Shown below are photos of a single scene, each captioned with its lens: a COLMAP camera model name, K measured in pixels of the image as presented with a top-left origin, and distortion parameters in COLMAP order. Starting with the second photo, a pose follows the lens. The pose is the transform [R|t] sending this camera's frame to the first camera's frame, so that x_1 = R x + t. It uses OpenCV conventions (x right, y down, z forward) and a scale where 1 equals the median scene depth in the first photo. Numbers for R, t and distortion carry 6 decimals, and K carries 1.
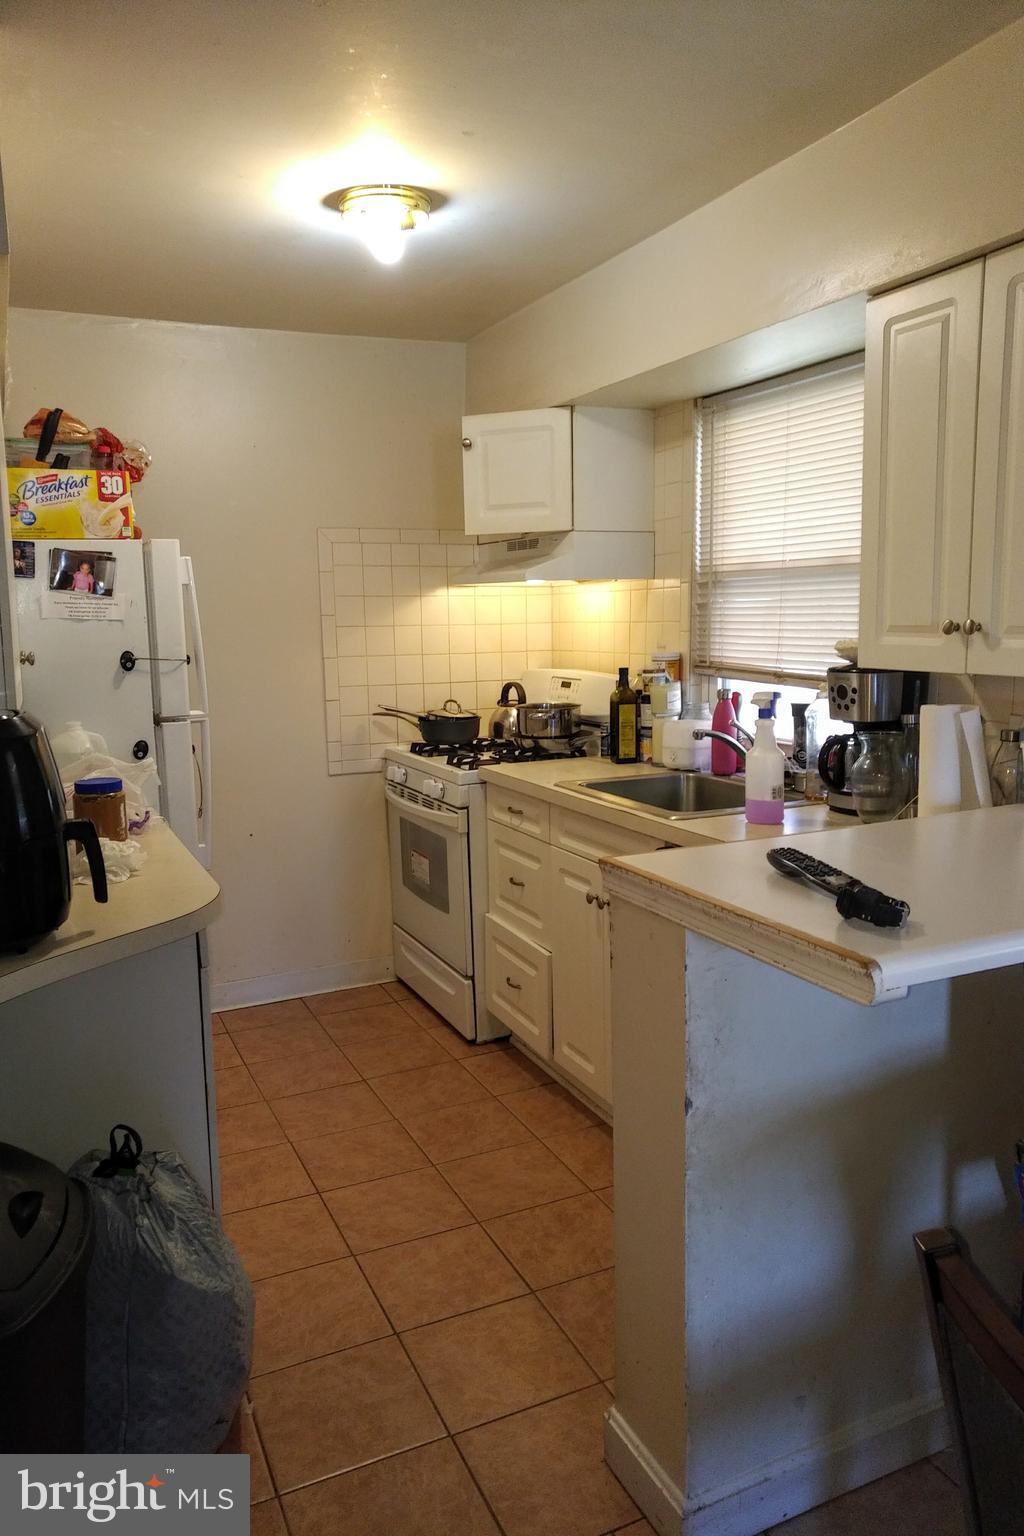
lens RADIAL K [[1109.8, 0, 512.0], [0, 1109.8, 768.0], [0, 0, 1]] dist [0.001586, 0.000355]
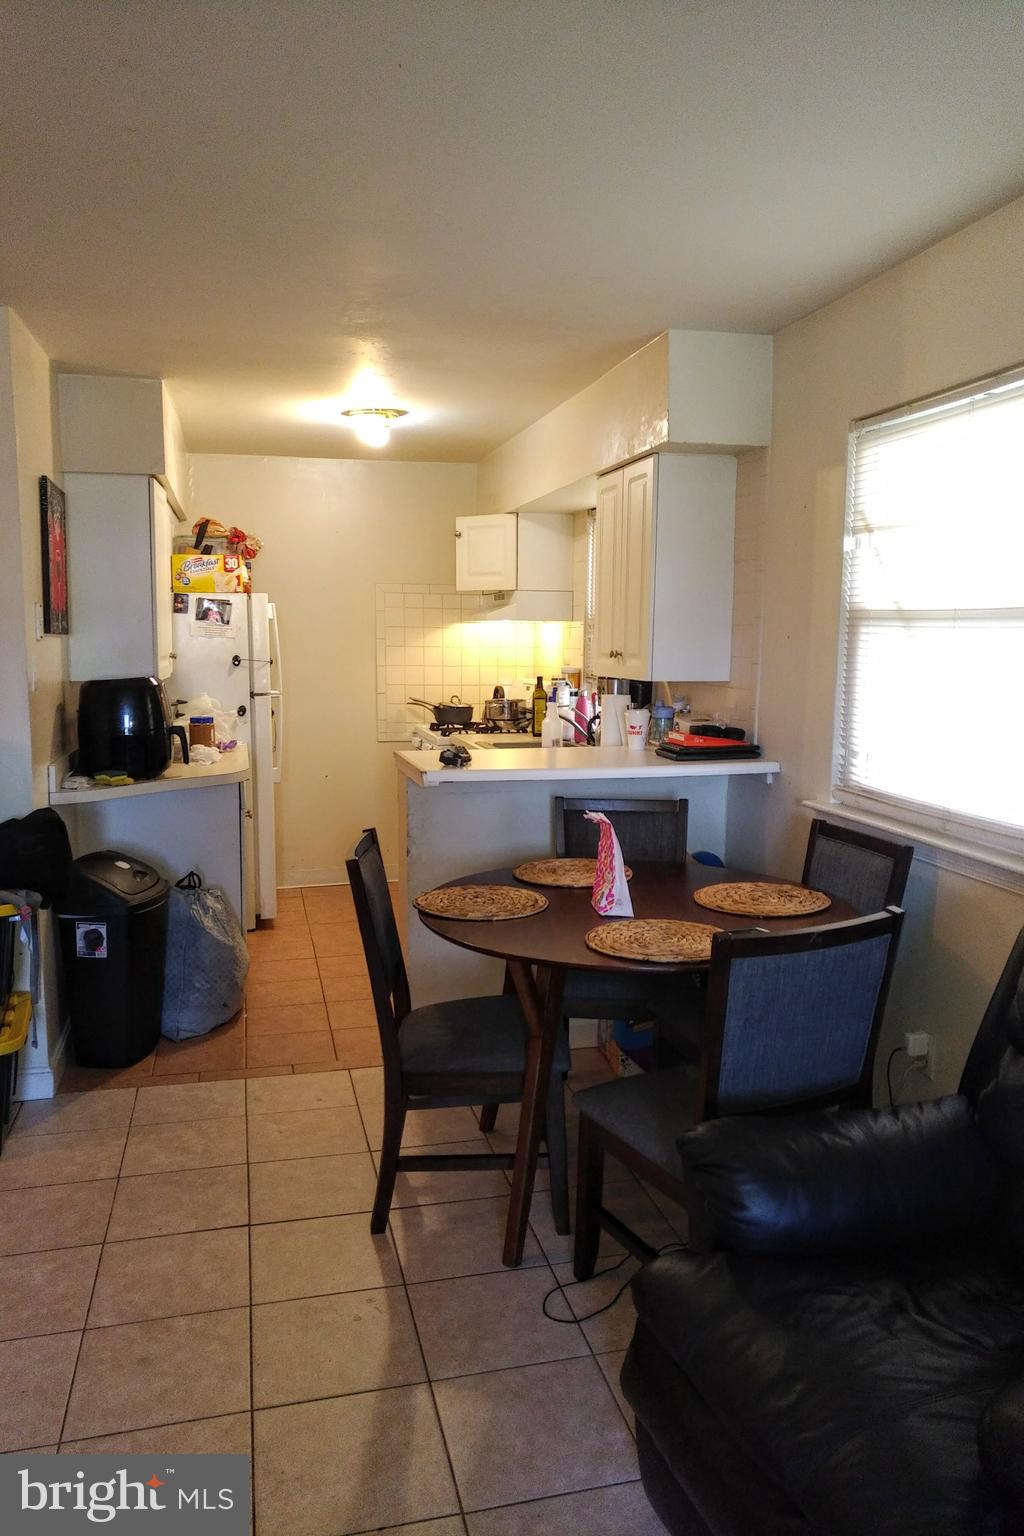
lens RADIAL K [[1083.8, 0, 512.0], [0, 1083.8, 768.0], [0, 0, 1]] dist [0.084055, 0.000139]
pose [[0.982088, 0.047927, -0.182225, 0.405700], [-0.051769, 0.998525, -0.016384, 0.079753], [0.181171, 0.025524, 0.983120, -0.625112]]
